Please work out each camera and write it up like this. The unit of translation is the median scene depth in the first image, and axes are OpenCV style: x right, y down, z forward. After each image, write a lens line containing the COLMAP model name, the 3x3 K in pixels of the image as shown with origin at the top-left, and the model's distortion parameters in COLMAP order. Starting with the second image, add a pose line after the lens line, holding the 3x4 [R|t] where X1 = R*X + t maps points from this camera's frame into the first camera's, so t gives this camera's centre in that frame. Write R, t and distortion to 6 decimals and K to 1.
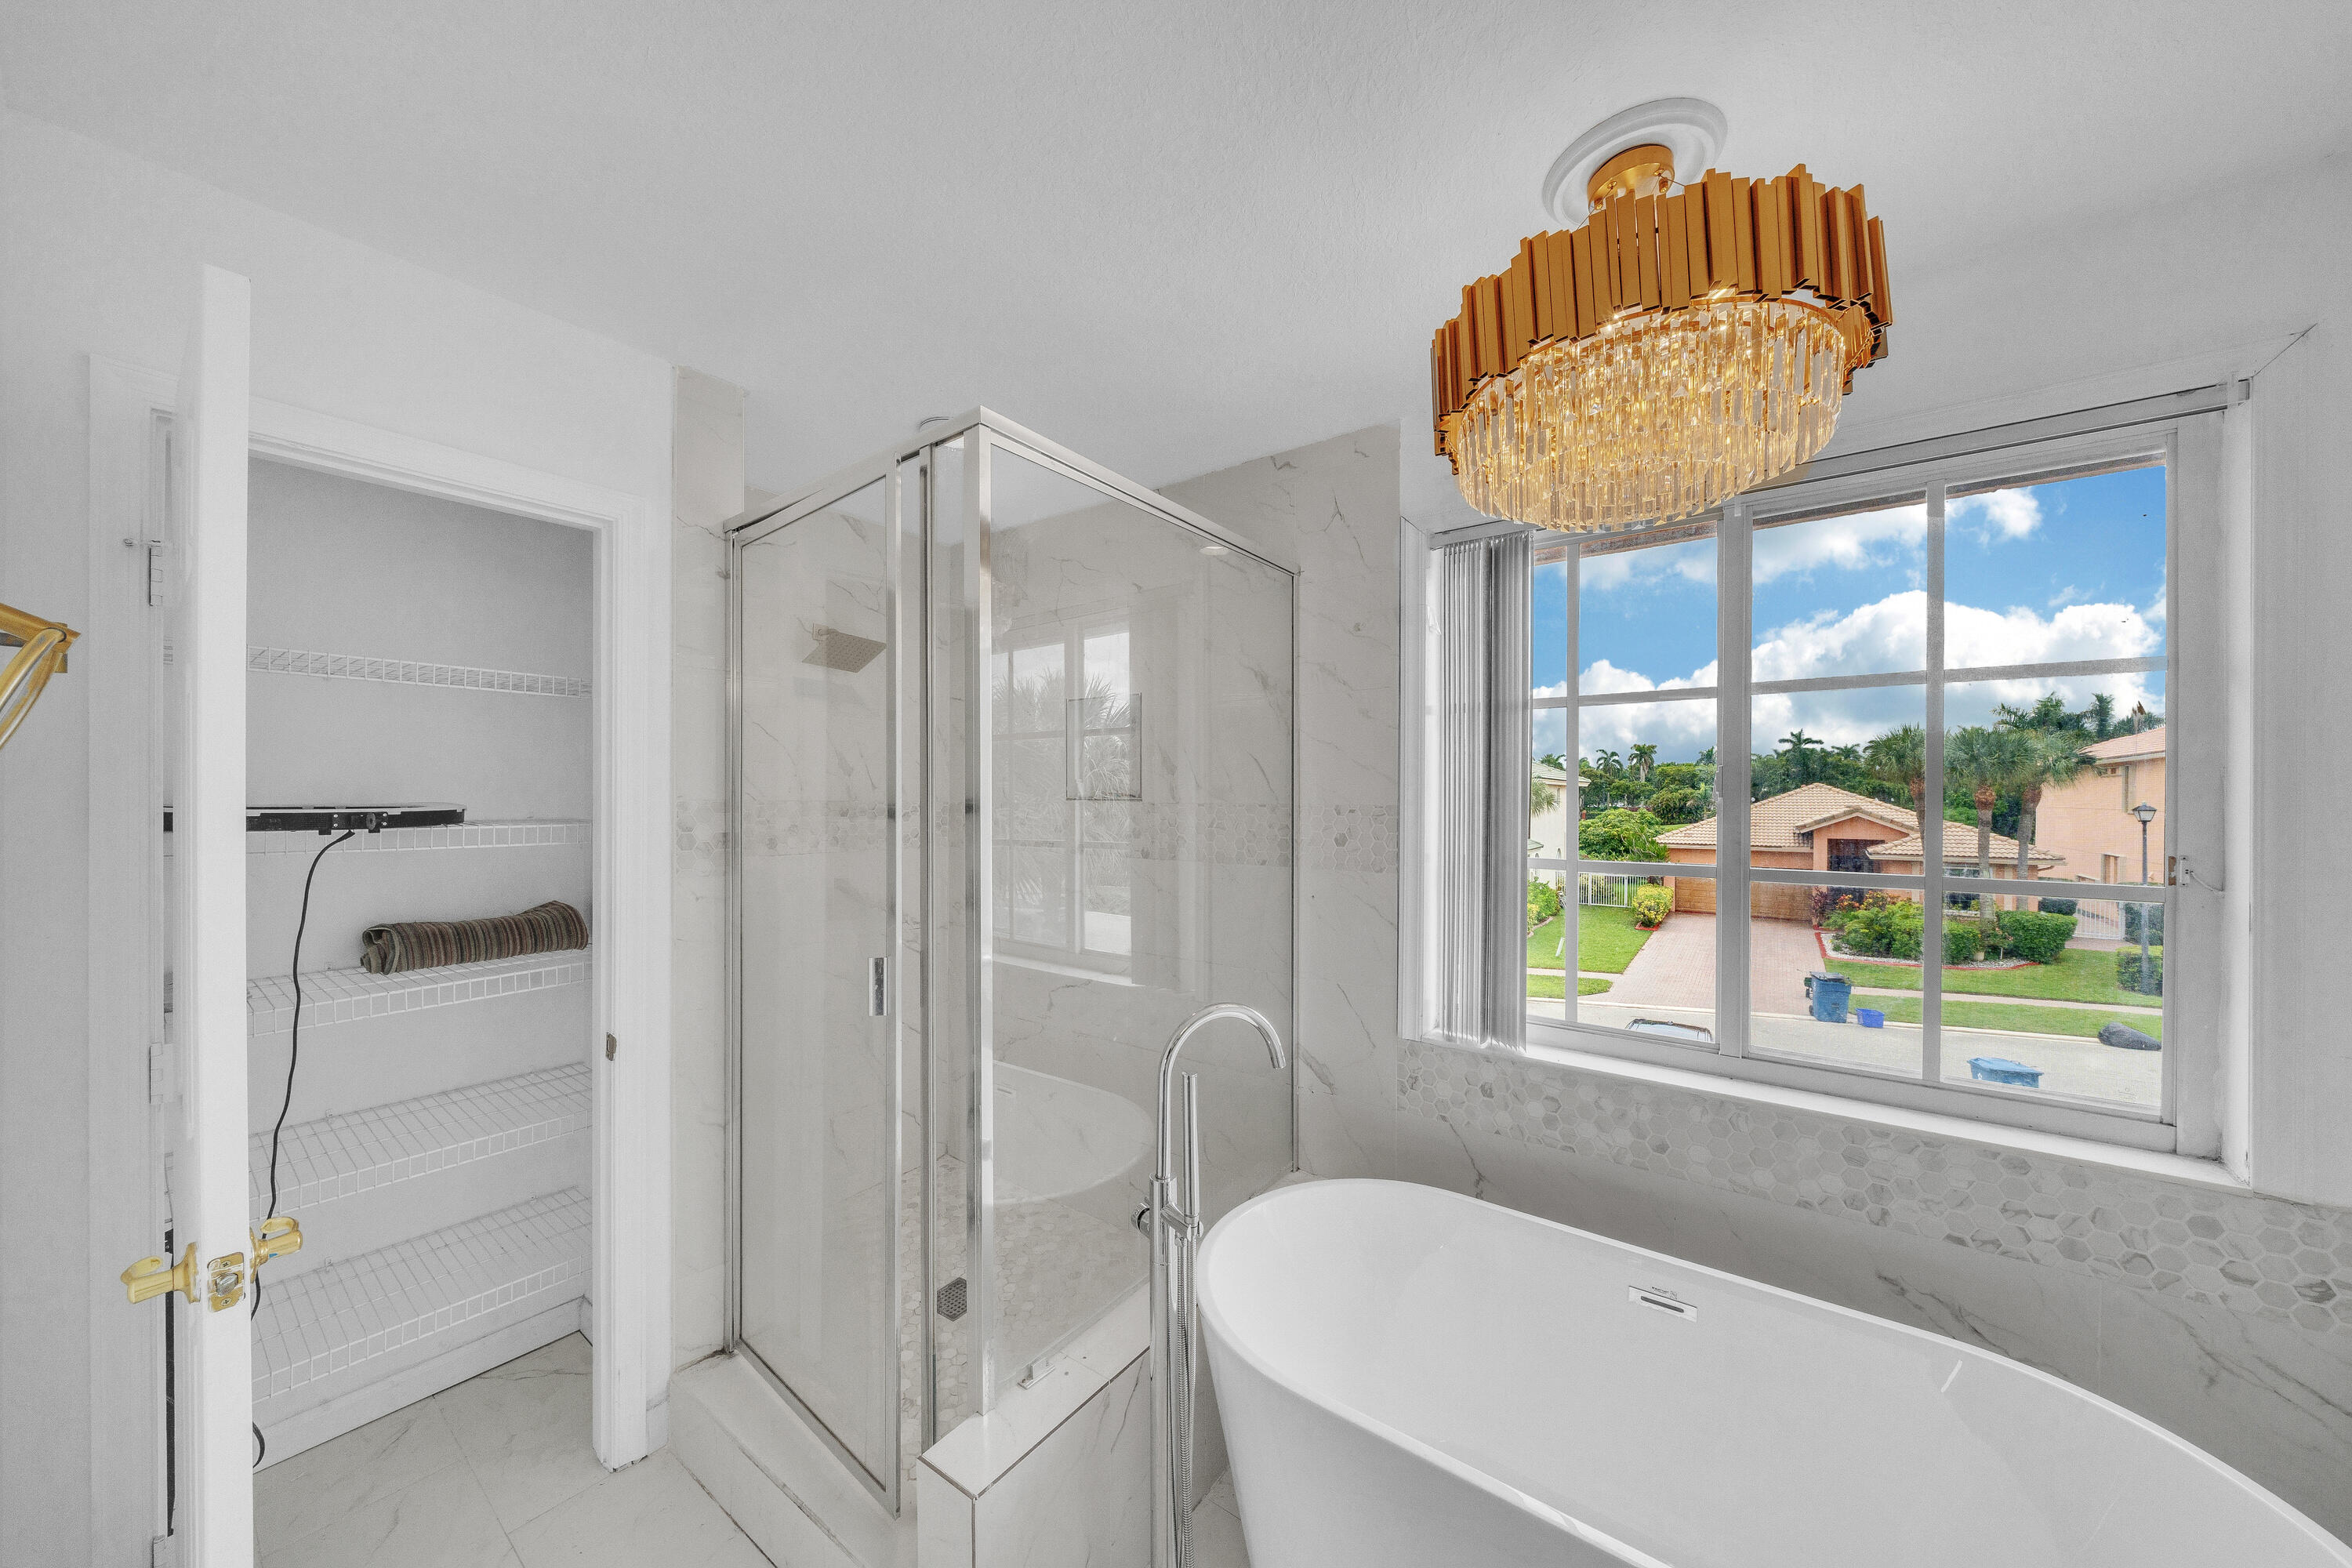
lens RADIAL K [[816.6, 0, 1152.1], [0, 816.6, 799.4], [0, 0, 1]] dist [-0.002664, -0.000716]
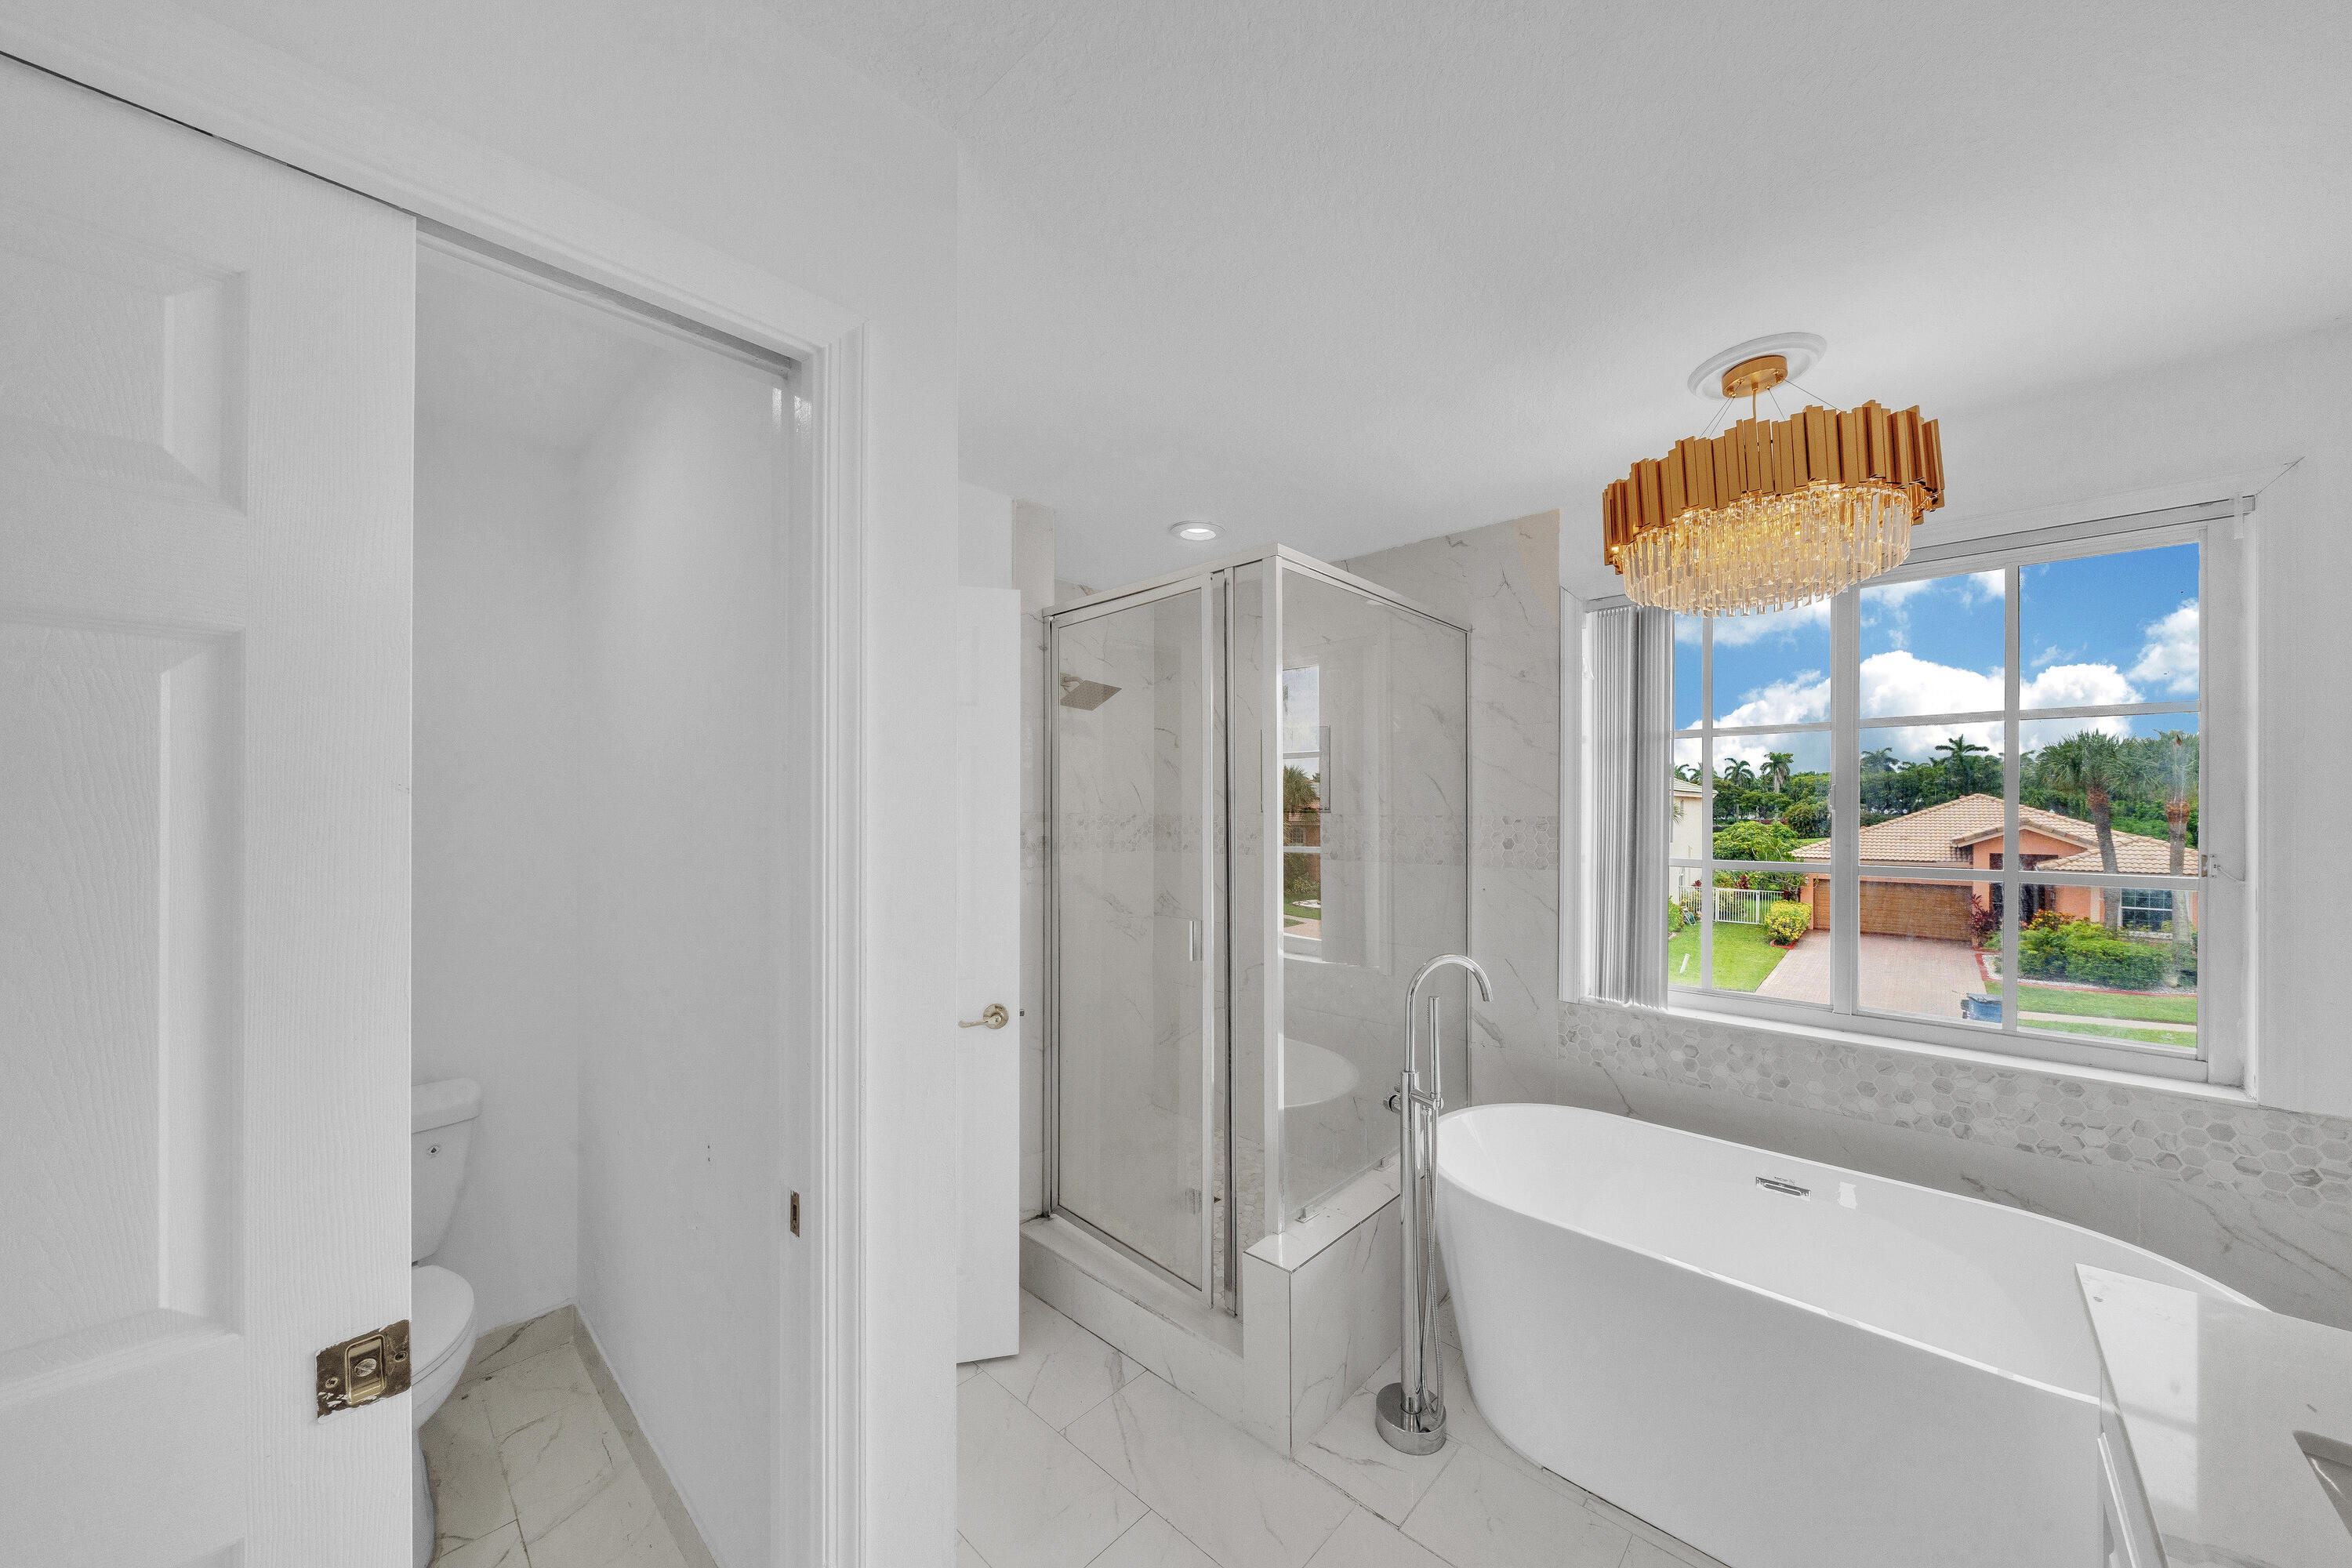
lens RADIAL K [[816.6, 0, 1150.3], [0, 816.6, 811.5], [0, 0, 1]] dist [-0.002664, -0.000716]
pose [[0.993487, -0.001359, -0.113935, -0.196378], [0.001249, 0.999999, -0.001045, 0.000855], [0.113937, 0.000896, 0.993488, -0.349152]]
